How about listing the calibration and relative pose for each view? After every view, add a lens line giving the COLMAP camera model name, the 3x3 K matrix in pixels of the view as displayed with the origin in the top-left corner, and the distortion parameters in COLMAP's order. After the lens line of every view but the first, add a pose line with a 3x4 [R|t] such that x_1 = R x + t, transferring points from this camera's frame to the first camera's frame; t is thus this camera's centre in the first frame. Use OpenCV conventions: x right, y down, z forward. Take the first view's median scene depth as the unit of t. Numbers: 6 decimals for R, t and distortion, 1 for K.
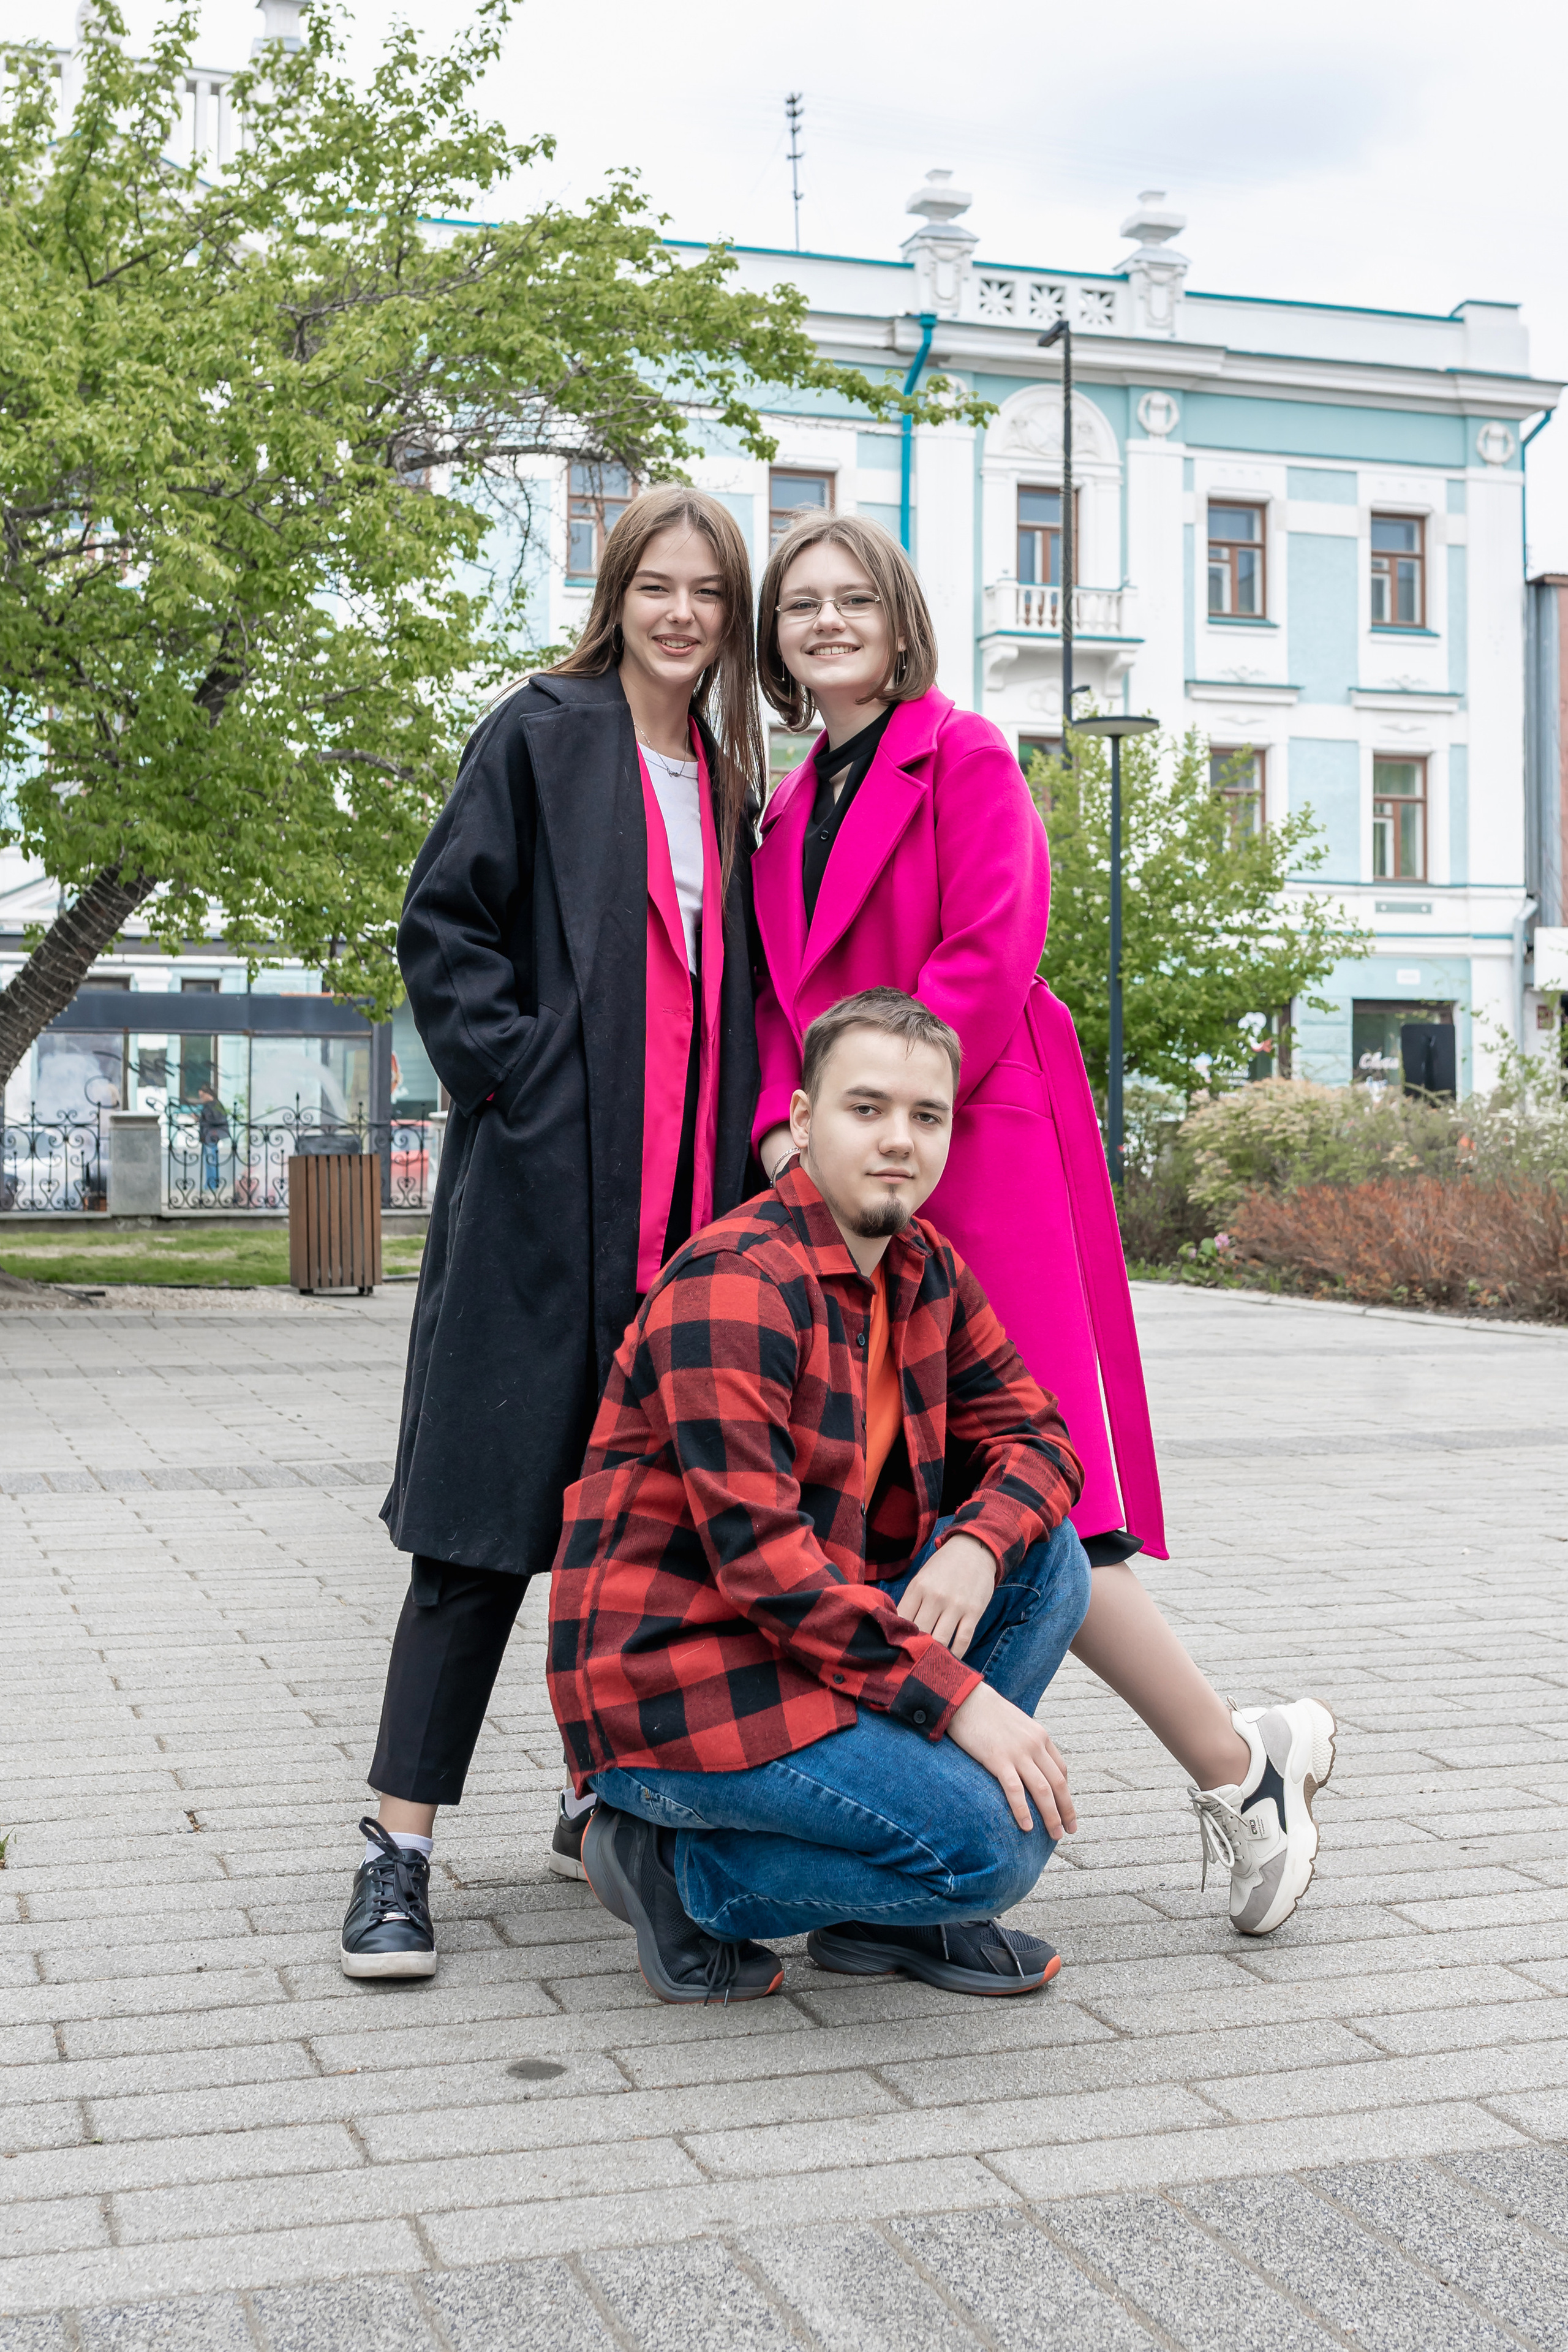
lens RADIAL K [[2555.3, 0, 784.0], [0, 2555.3, 1176.0], [0, 0, 1]] dist [0.017986, 0.002072]
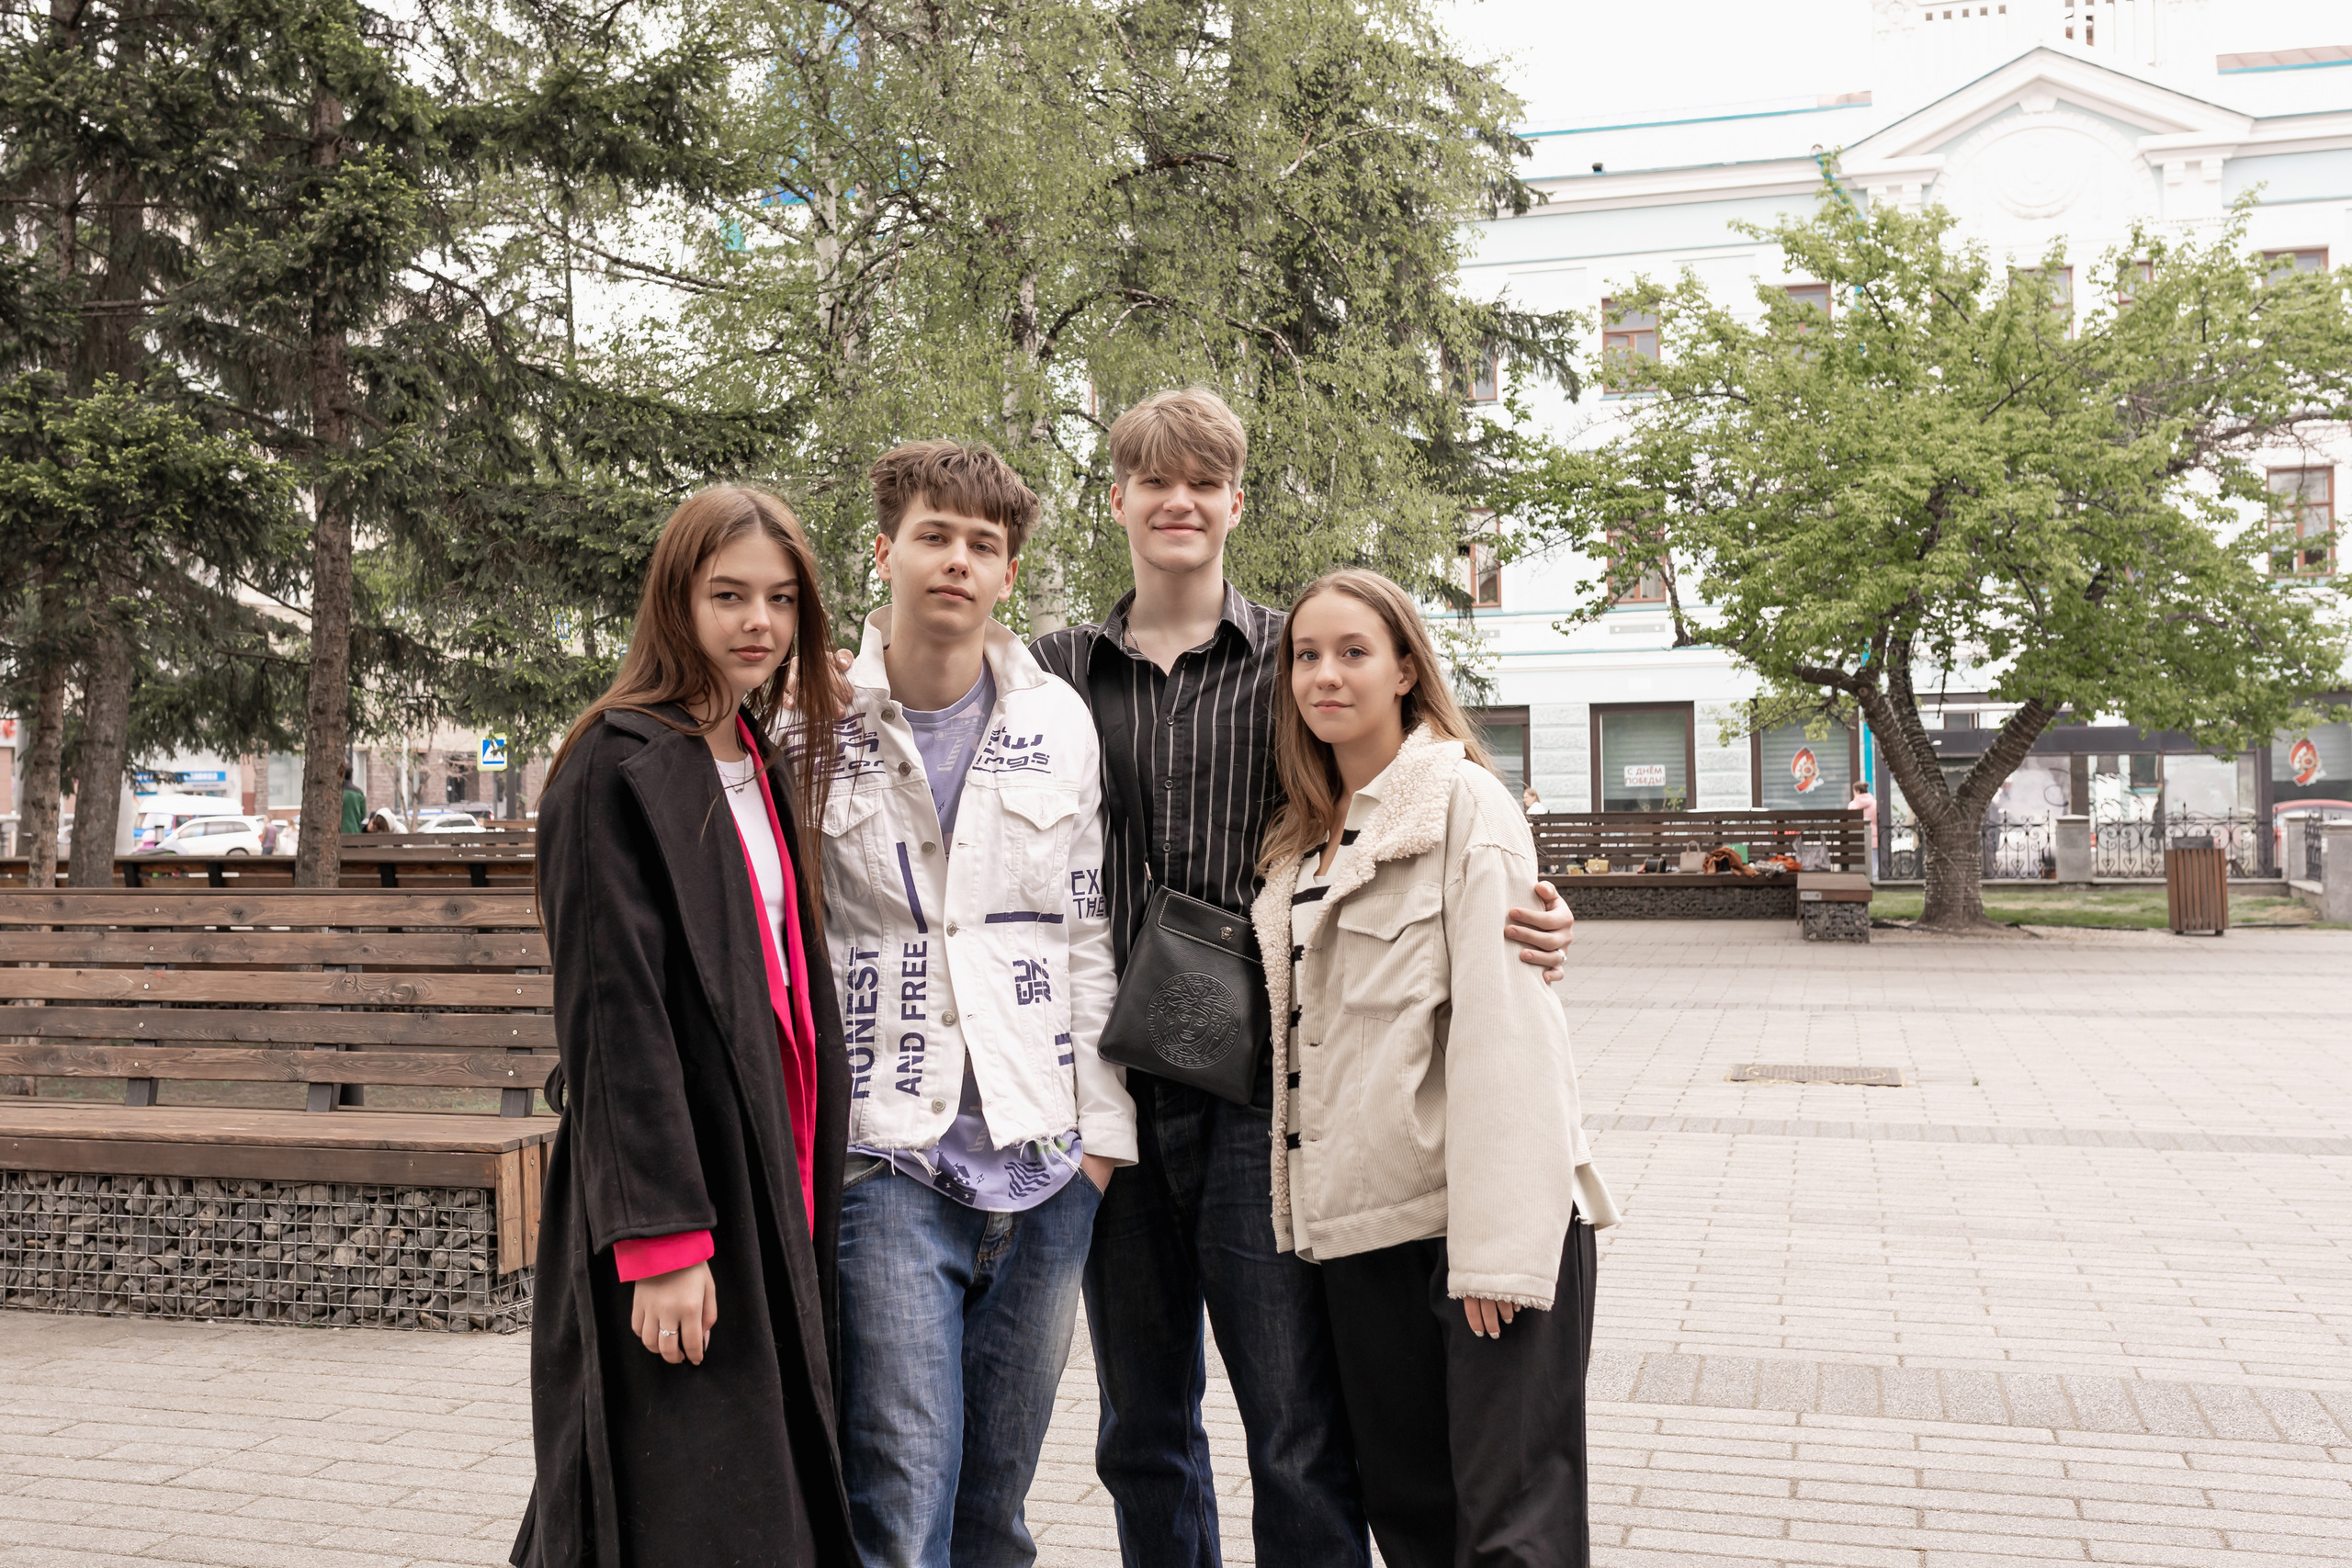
lens RADIAL K [[2555.1, 0, 1176.0], [0, 2555.1, 784.0], [0, 0, 1]] dist [0.017986, 0.002072]
pose [[0.819716, -0.018710, -0.572465, 0.212807], [0.009774, 0.999778, -0.018681, -0.023033], [0.572687, 0.009718, 0.819716, -0.655385]]
